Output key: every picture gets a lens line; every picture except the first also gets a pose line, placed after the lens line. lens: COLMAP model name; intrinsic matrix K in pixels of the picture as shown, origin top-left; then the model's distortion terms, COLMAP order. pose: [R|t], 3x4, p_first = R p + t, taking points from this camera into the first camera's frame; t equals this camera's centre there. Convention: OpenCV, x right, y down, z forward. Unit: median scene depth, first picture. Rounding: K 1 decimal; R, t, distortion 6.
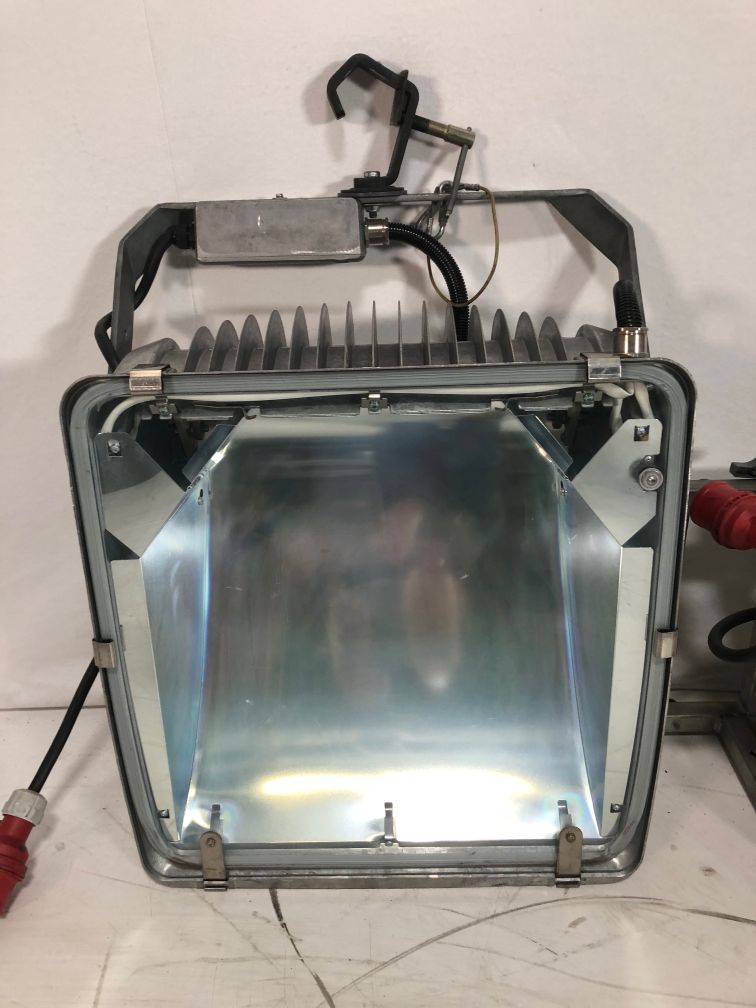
lens RADIAL K [[818.2, 0, 378.0], [0, 818.2, 504.0], [0, 0, 1]] dist [0.017901, 0.004307]
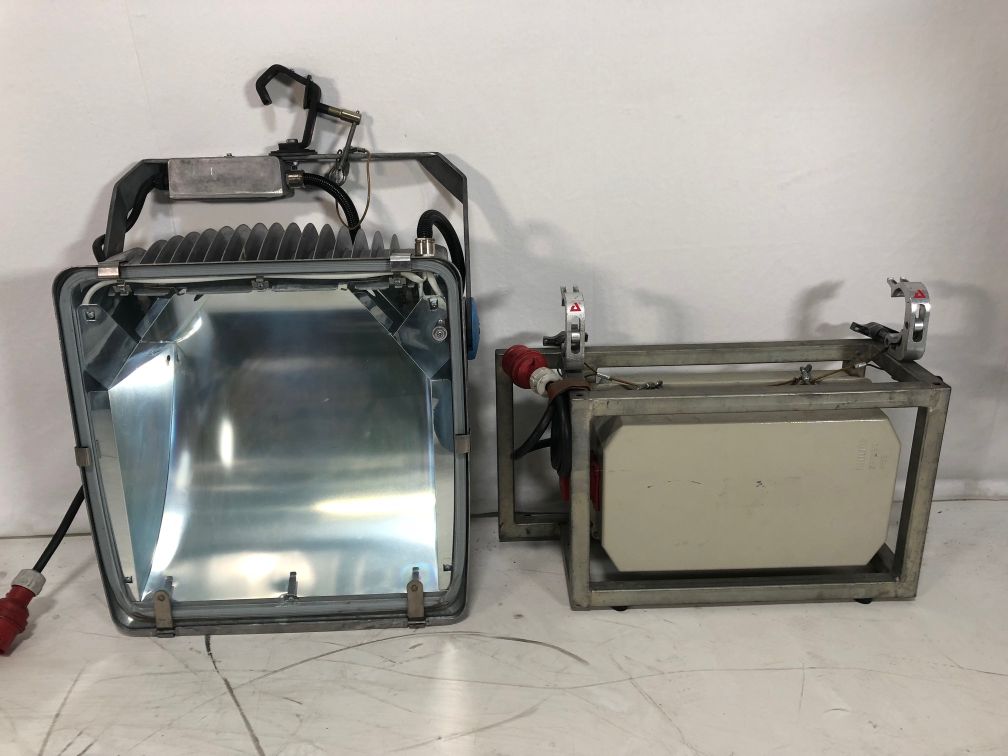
lens RADIAL K [[818.2, 0, 504.0], [0, 818.2, 378.0], [0, 0, 1]] dist [0.017901, 0.004307]
pose [[0.999113, -0.004719, 0.041834, 0.321810], [0.008439, 0.995978, -0.089203, 0.161153], [-0.041244, 0.089477, 0.995135, -0.456889]]
